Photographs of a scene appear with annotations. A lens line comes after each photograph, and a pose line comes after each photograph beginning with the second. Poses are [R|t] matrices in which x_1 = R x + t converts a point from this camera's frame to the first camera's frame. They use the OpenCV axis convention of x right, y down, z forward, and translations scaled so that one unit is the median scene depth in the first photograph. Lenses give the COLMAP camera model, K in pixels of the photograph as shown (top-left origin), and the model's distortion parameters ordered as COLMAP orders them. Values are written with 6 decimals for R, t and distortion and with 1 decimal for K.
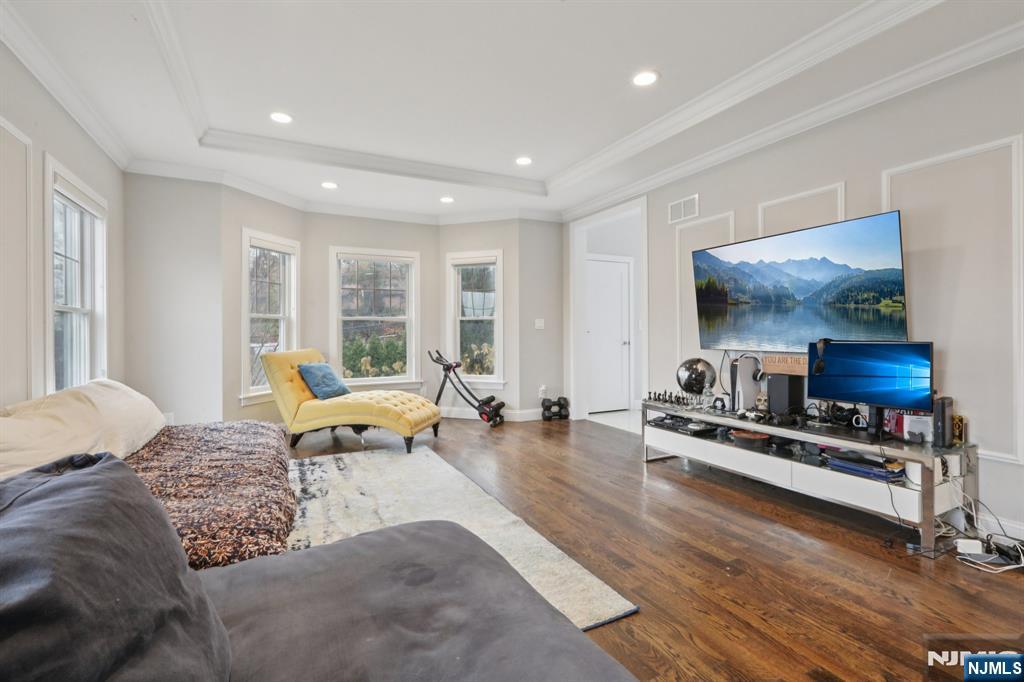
lens RADIAL K [[472.0, 0, 508.8], [0, 472.0, 328.8], [0, 0, 1]] dist [0.001399, 0.000358]
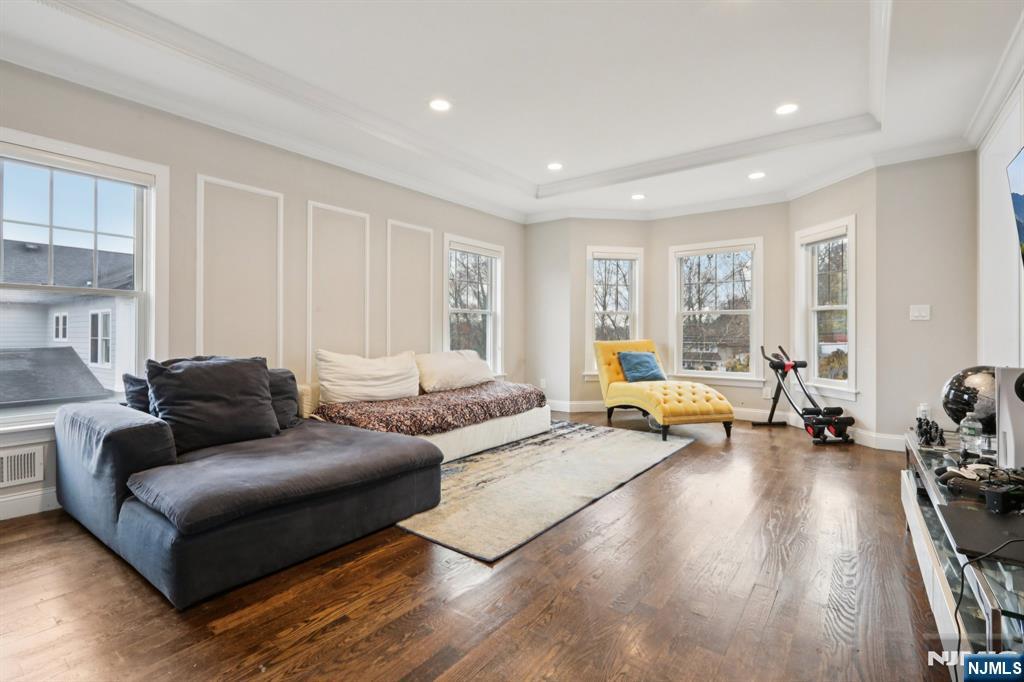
lens RADIAL K [[472.0, 0, 508.8], [0, 472.0, 328.8], [0, 0, 1]] dist [0.001399, 0.000358]
pose [[0.437633, 0.000611, -0.899153, 0.458591], [0.001176, 0.999999, 0.001253, 0.012972], [0.899153, -0.001606, 0.437632, 0.192284]]
